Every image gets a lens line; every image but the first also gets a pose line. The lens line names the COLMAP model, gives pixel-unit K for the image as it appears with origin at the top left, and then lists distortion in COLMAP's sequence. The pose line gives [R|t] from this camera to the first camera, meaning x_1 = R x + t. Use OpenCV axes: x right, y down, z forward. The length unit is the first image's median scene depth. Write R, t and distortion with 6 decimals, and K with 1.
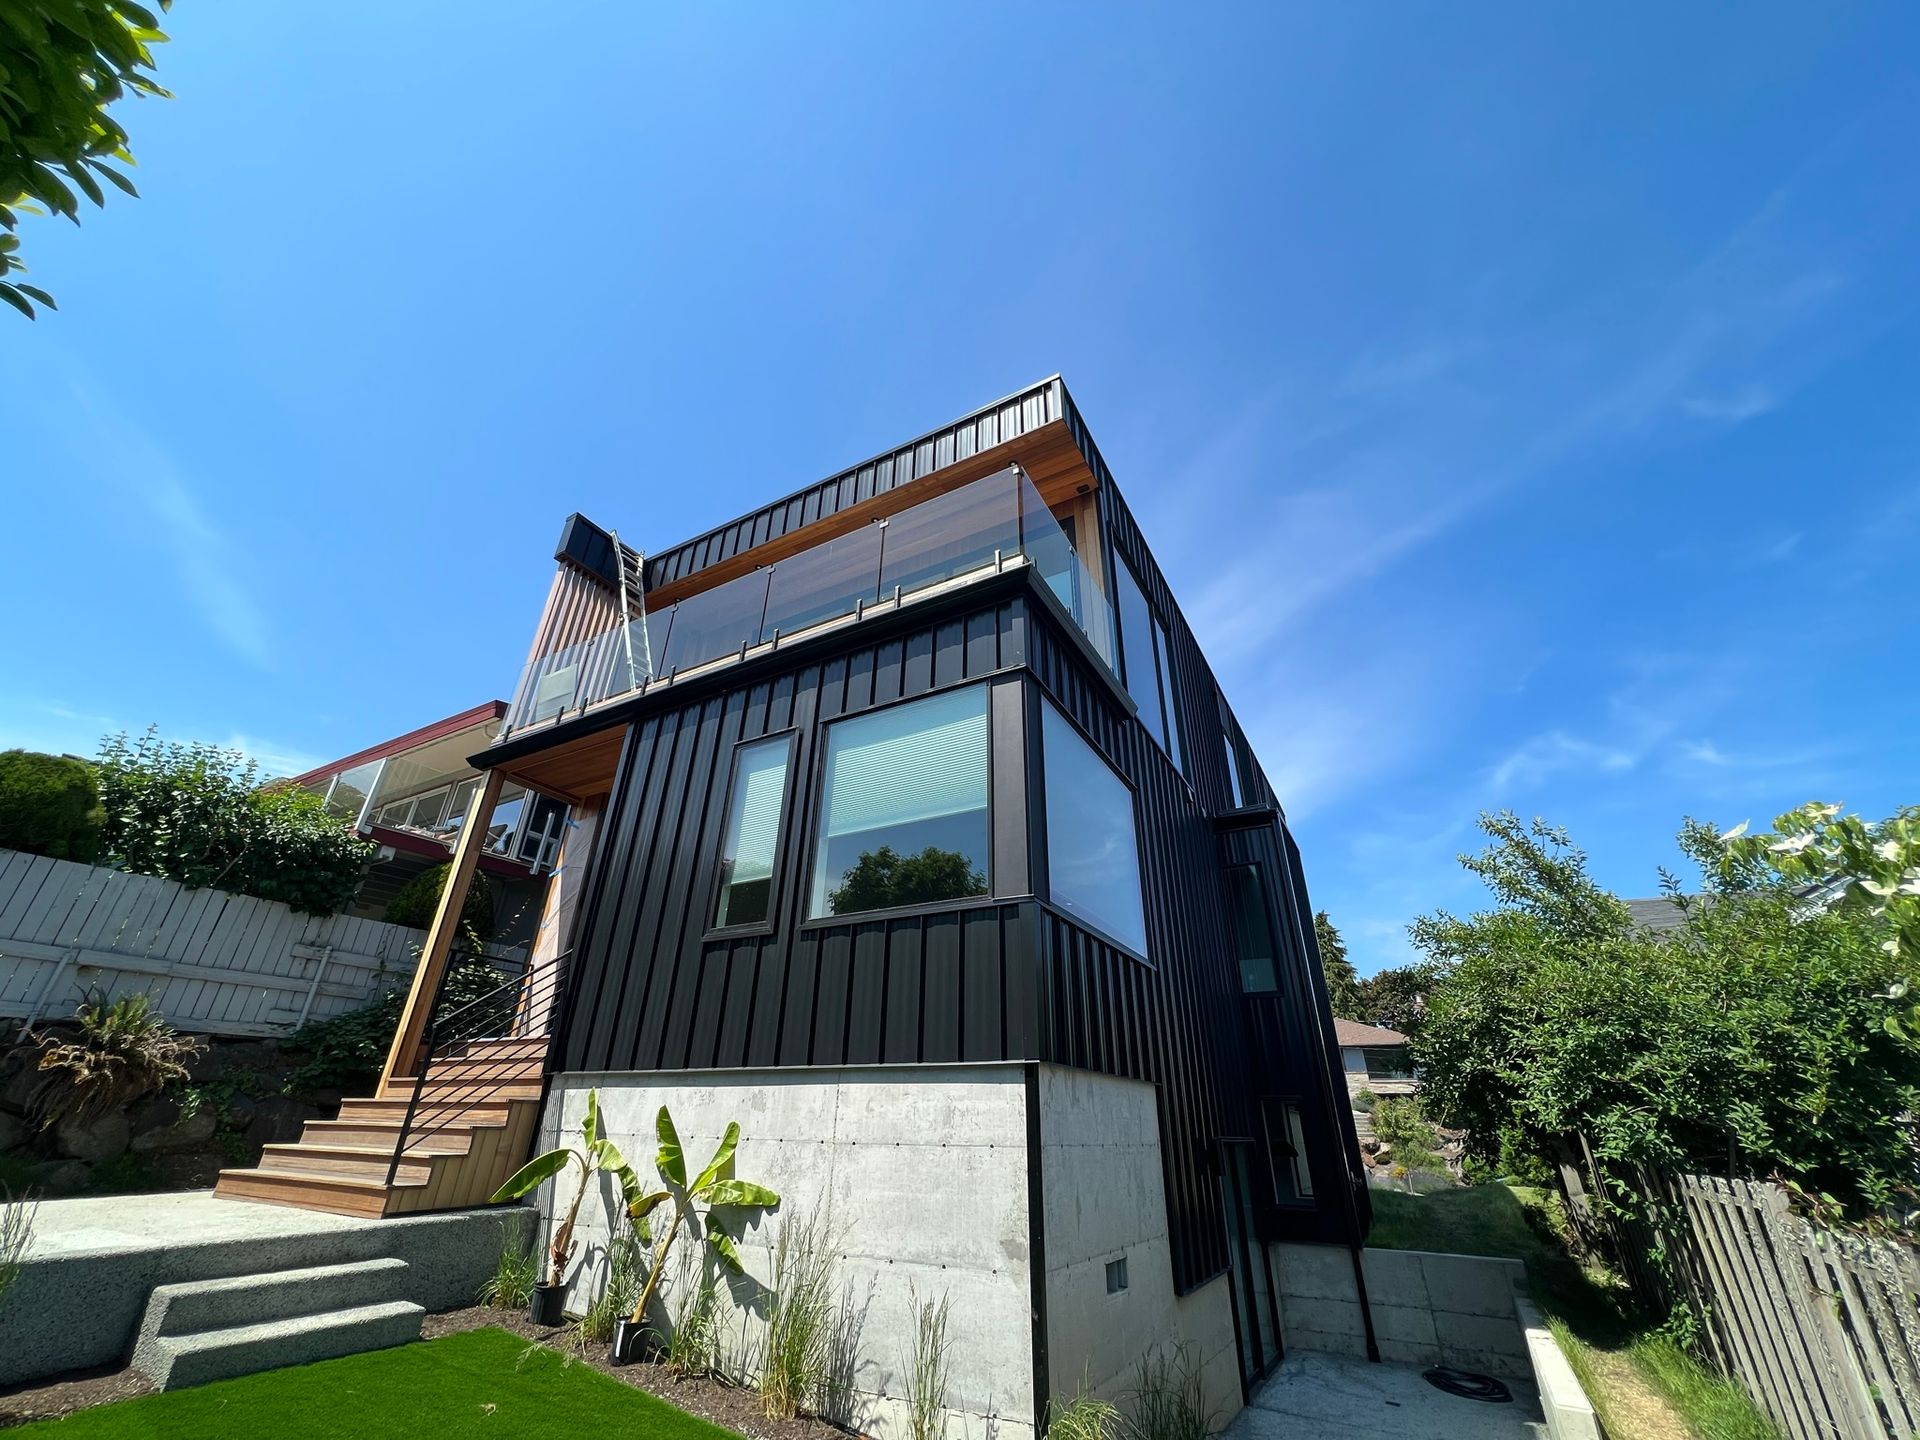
lens RADIAL K [[762.9, 0, 963.5], [0, 762.9, 719.5], [0, 0, 1]] dist [-0.000410, -0.000028]
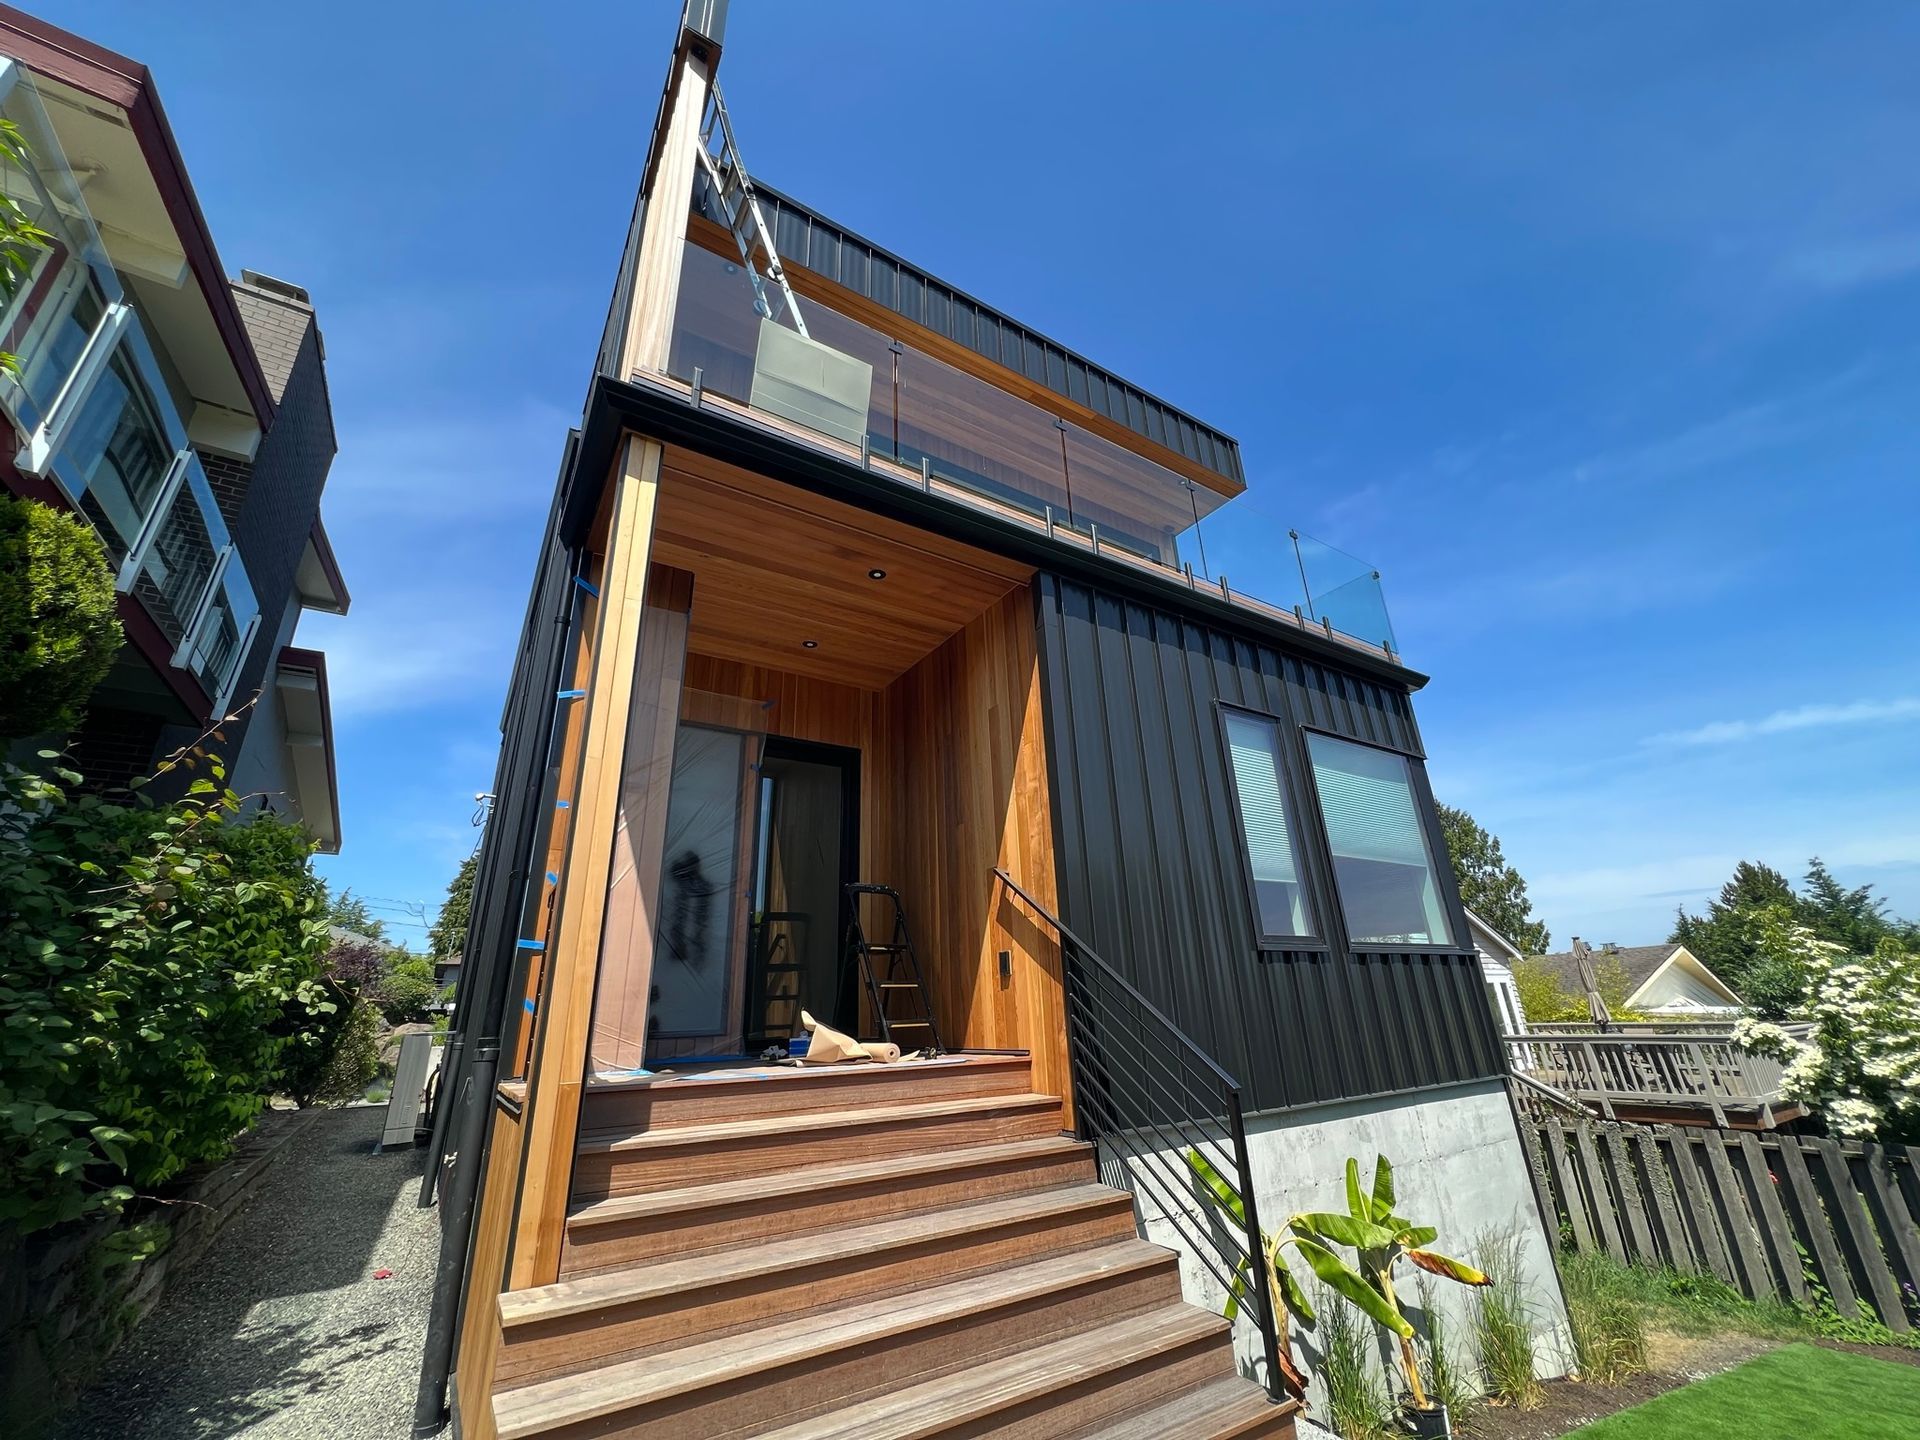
lens RADIAL K [[762.9, 0, 959.4], [0, 762.9, 717.5], [0, 0, 1]] dist [-0.000410, -0.000028]
pose [[0.474880, 0.287573, 0.831739, -1.170936], [-0.381558, 0.918934, -0.099871, 0.249493], [-0.793034, -0.269930, 0.546109, 0.817701]]
